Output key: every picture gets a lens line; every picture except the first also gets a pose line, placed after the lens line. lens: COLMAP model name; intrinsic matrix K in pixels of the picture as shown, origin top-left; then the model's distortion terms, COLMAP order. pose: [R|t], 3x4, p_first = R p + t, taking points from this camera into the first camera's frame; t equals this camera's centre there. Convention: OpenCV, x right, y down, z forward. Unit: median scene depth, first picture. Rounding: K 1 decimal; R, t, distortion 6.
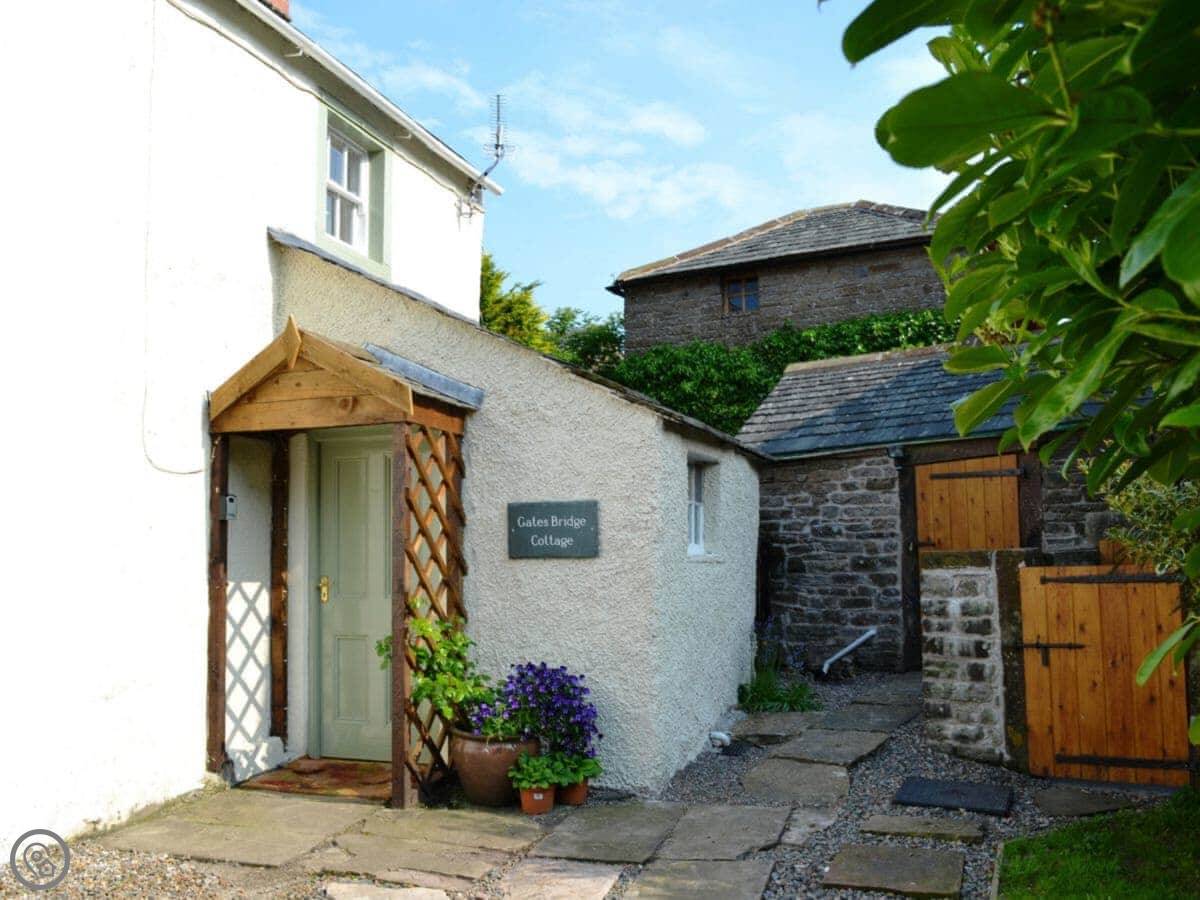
lens RADIAL K [[1042.8, 0, 569.8], [0, 1042.8, 444.9], [0, 0, 1]] dist [-0.080710, -0.001730]
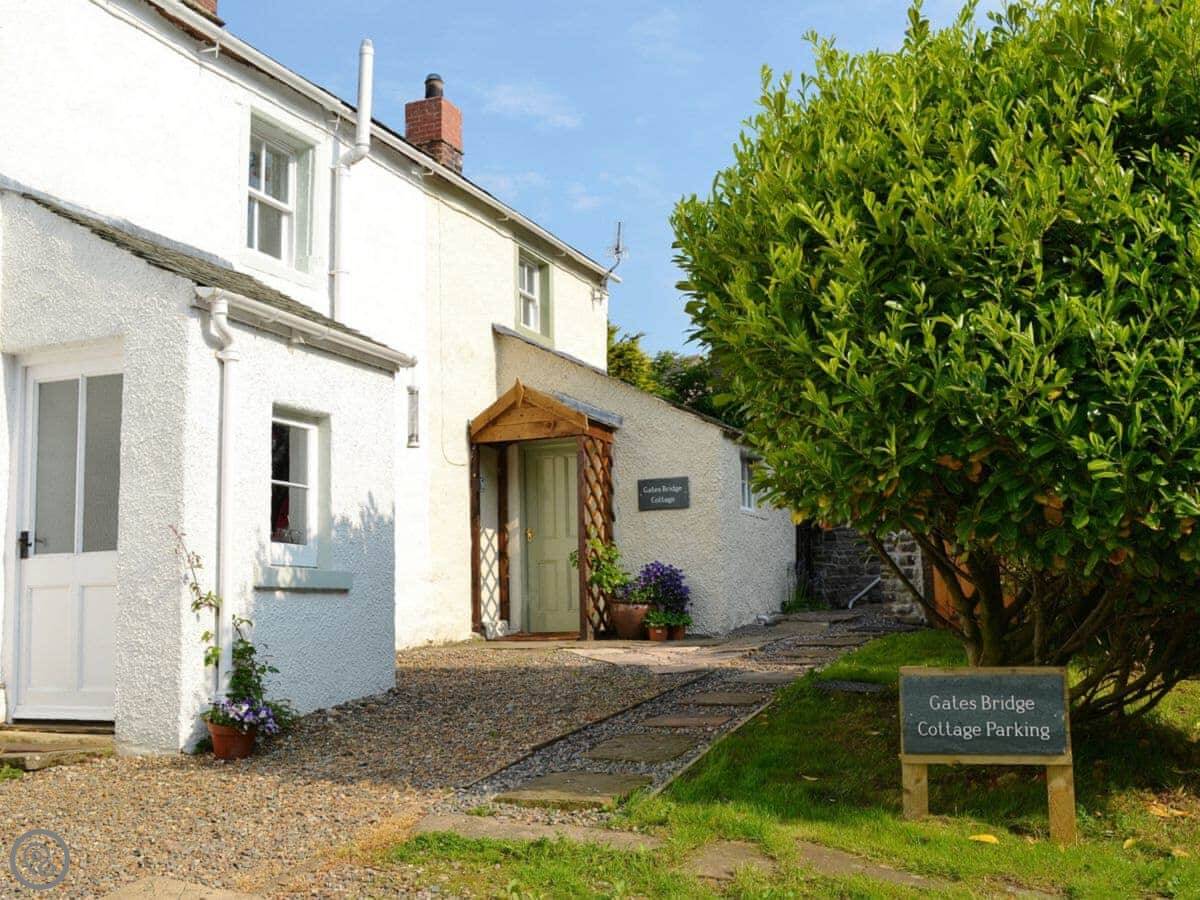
lens RADIAL K [[1078.8, 0, 657.3], [0, 1078.8, 452.6], [0, 0, 1]] dist [-0.060488, 0.001094]
pose [[0.999788, -0.018144, -0.009720, -0.006798], [0.017915, 0.999572, -0.023106, 0.049793], [0.010135, 0.022927, 0.999686, -0.798666]]
